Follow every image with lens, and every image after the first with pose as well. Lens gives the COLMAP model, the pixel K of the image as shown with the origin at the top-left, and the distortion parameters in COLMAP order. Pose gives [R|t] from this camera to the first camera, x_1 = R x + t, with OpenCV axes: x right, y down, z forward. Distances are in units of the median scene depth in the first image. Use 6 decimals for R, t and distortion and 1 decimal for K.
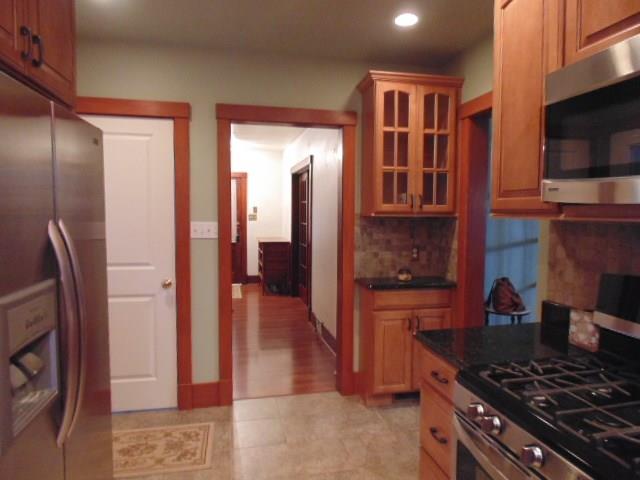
lens RADIAL K [[443.5, 0, 319.8], [0, 443.5, 239.6], [0, 0, 1]] dist [0.030049, -0.000278]
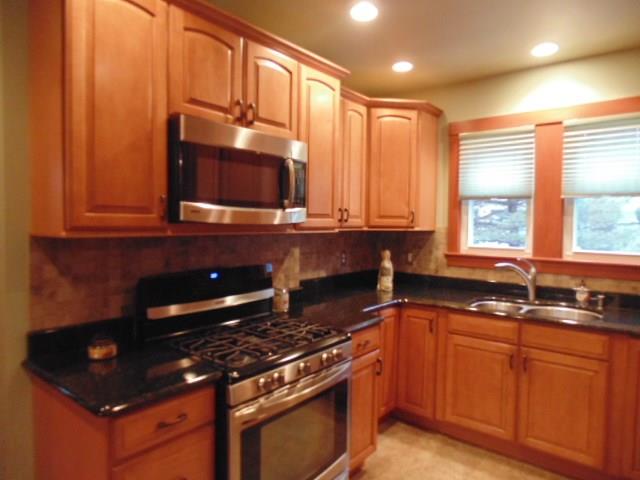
lens RADIAL K [[443.5, 0, 316.9], [0, 443.5, 240.1], [0, 0, 1]] dist [0.030049, -0.000278]
pose [[-0.642180, -0.046571, 0.765138, -0.522685], [0.026227, 0.996234, 0.082649, -0.100629], [-0.766105, 0.073143, -0.638540, 1.218713]]
